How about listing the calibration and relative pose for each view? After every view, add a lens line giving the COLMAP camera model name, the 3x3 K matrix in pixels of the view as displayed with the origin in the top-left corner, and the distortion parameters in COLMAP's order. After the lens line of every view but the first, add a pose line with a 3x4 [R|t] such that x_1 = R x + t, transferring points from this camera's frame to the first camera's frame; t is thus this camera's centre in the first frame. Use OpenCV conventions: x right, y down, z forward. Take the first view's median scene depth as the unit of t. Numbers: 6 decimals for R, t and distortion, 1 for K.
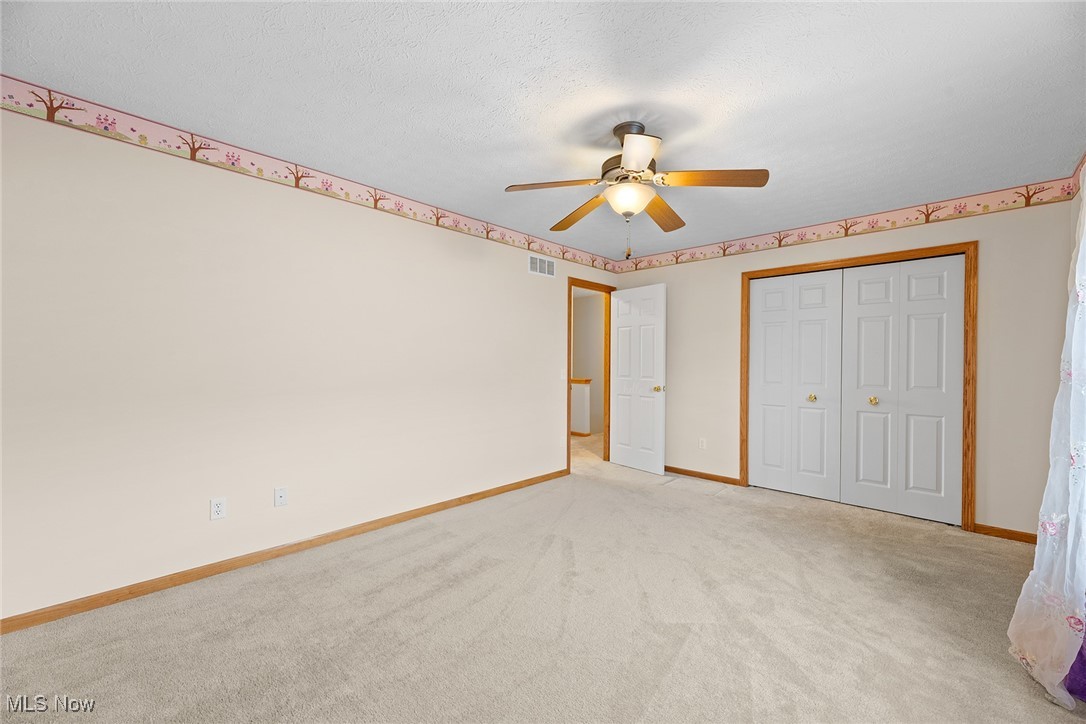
lens RADIAL K [[439.7, 0, 549.2], [0, 439.7, 361.5], [0, 0, 1]] dist [0.013059, -0.000017]
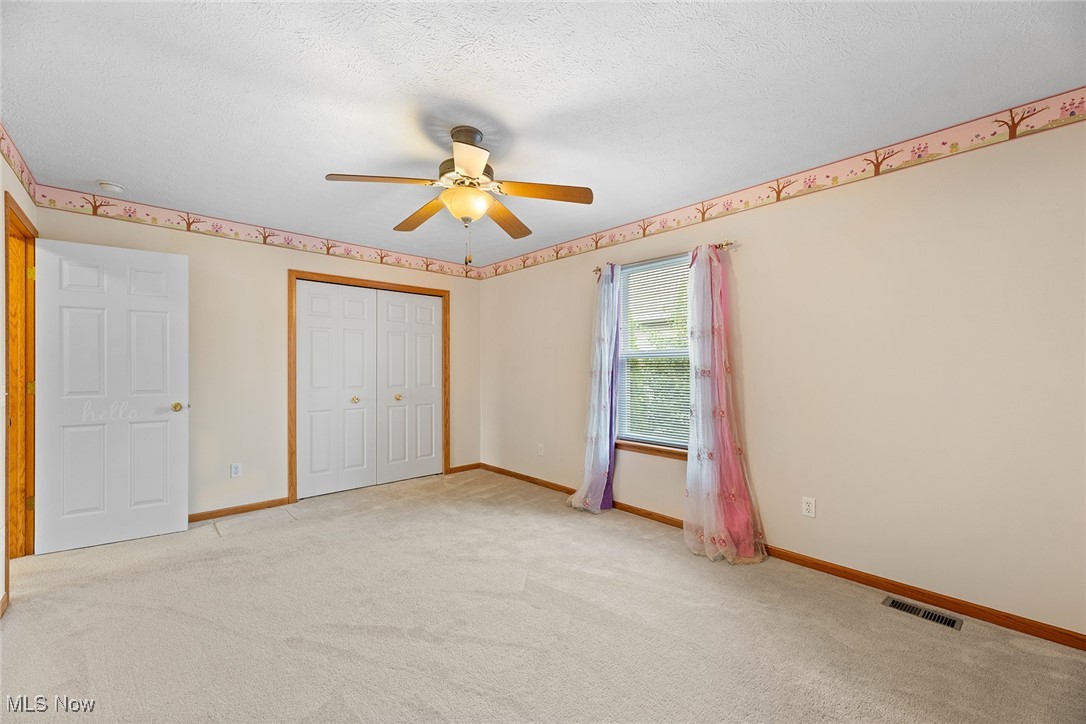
lens RADIAL K [[439.7, 0, 537.2], [0, 439.7, 363.7], [0, 0, 1]] dist [0.013059, -0.000017]
pose [[0.067983, 0.003052, 0.997682, -0.533081], [-0.001140, 0.999995, -0.002981, -0.005105], [-0.997686, -0.000935, 0.067986, 0.519737]]
